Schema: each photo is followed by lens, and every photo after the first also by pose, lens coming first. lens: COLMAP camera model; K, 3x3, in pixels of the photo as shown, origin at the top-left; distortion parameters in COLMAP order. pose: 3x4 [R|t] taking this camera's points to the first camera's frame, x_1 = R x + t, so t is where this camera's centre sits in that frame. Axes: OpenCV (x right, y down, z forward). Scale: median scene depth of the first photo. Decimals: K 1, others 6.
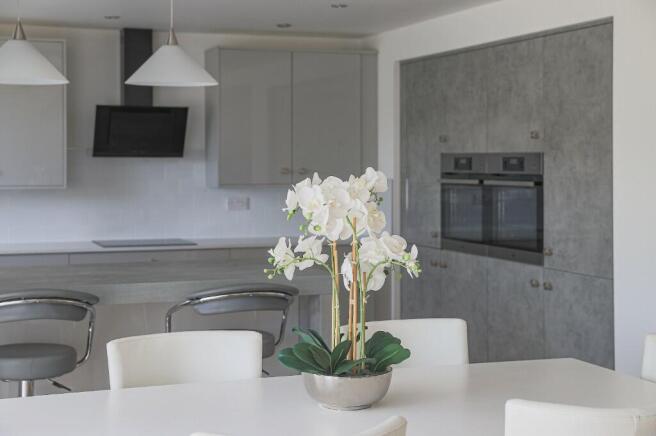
lens RADIAL K [[1107.7, 0, 327.8], [0, 1107.7, 176.8], [0, 0, 1]] dist [0.109786, 0.000000]
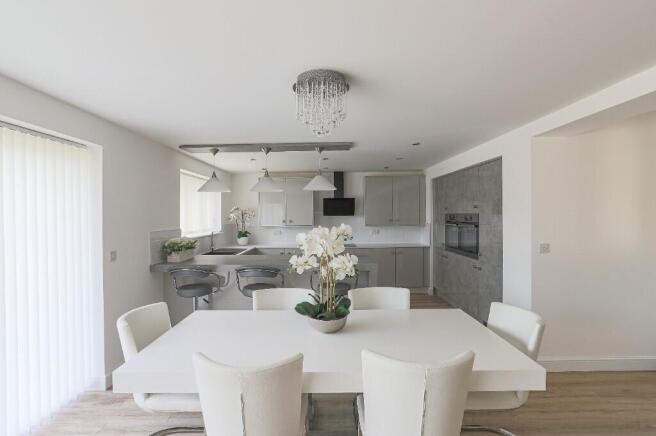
lens RADIAL K [[336.0, 0, 327.5], [0, 336.0, 221.0], [0, 0, 1]] dist [-0.046477, 0.020469]
pose [[0.938911, -0.000337, -0.344160, 0.134038], [0.002046, 0.999987, 0.004602, -0.009210], [0.344155, -0.005025, 0.938900, 0.199636]]
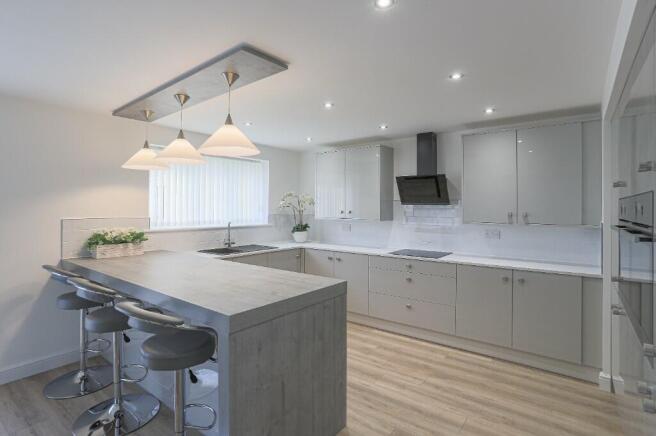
lens RADIAL K [[336.0, 0, 328.1], [0, 336.0, 204.6], [0, 0, 1]] dist [-0.046477, 0.020469]
pose [[0.530242, -0.004565, -0.847834, 0.254894], [-0.017406, 0.999716, -0.016269, -0.007695], [0.847667, 0.023384, 0.530012, 0.740722]]
